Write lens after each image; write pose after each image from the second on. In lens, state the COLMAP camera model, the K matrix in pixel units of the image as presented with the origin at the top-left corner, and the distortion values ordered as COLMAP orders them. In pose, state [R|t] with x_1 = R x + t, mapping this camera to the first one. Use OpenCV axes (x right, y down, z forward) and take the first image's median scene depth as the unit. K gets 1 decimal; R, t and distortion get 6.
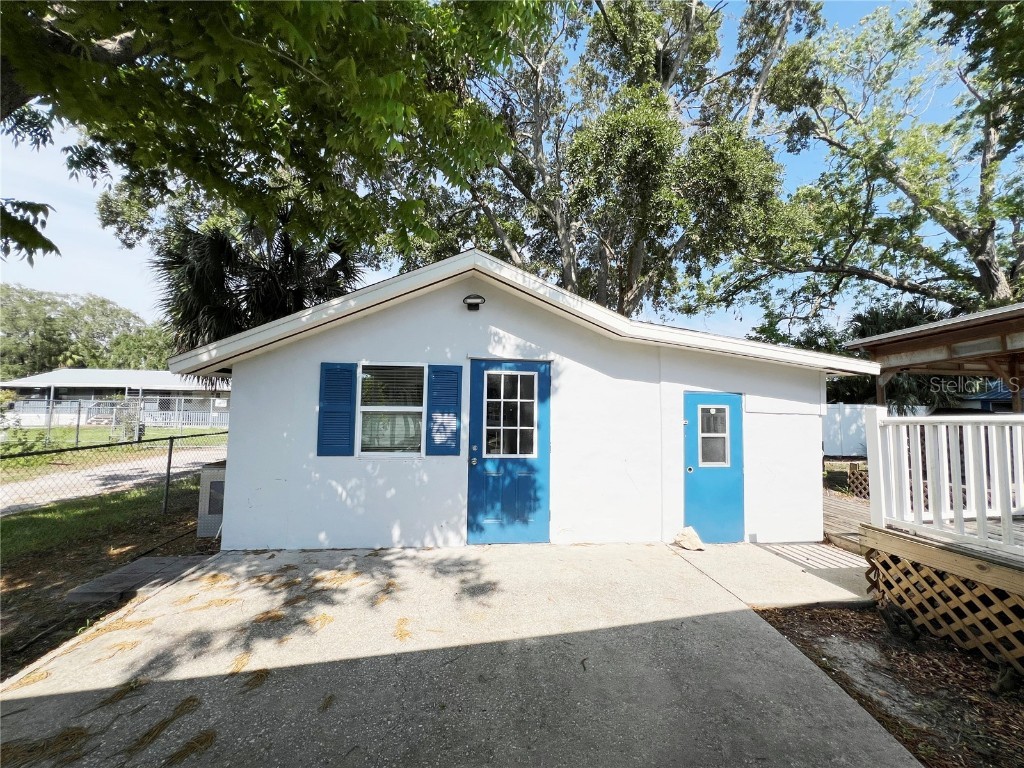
lens RADIAL K [[412.6, 0, 515.0], [0, 412.6, 382.1], [0, 0, 1]] dist [-0.002321, 0.001731]
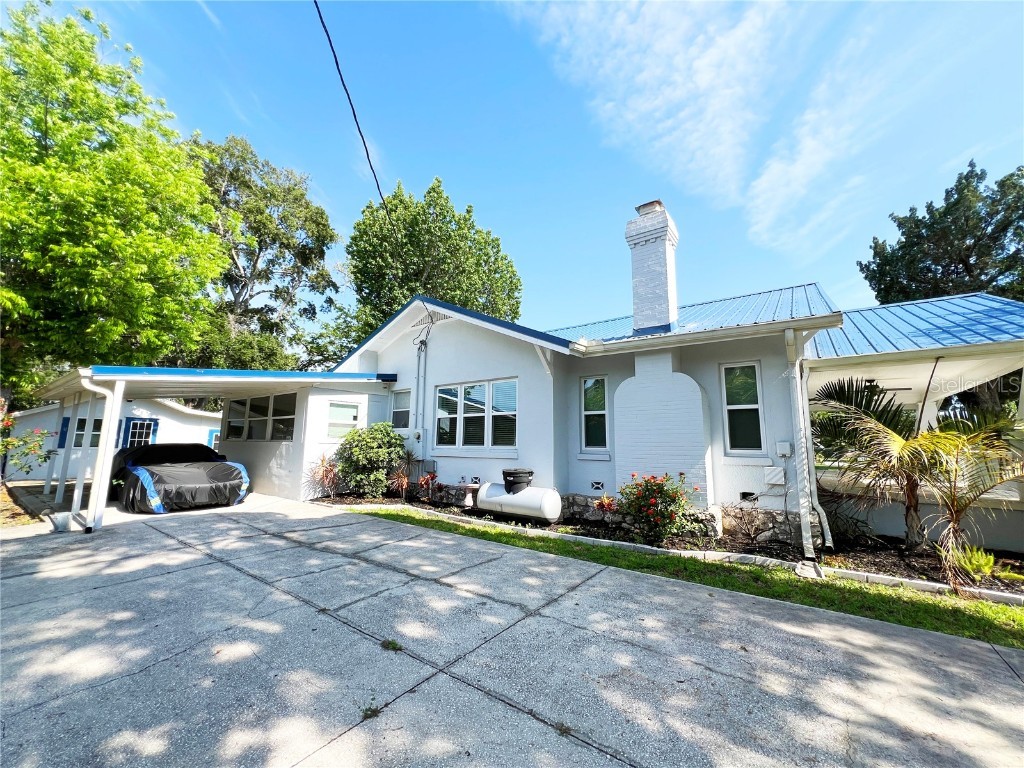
lens RADIAL K [[413.6, 0, 512.9], [0, 413.6, 376.7], [0, 0, 1]] dist [-0.002147, 0.001752]
pose [[0.686517, 0.119369, 0.717248, -0.383777], [-0.060798, 0.992402, -0.106969, -0.205992], [-0.724567, 0.029829, 0.688559, -3.339499]]
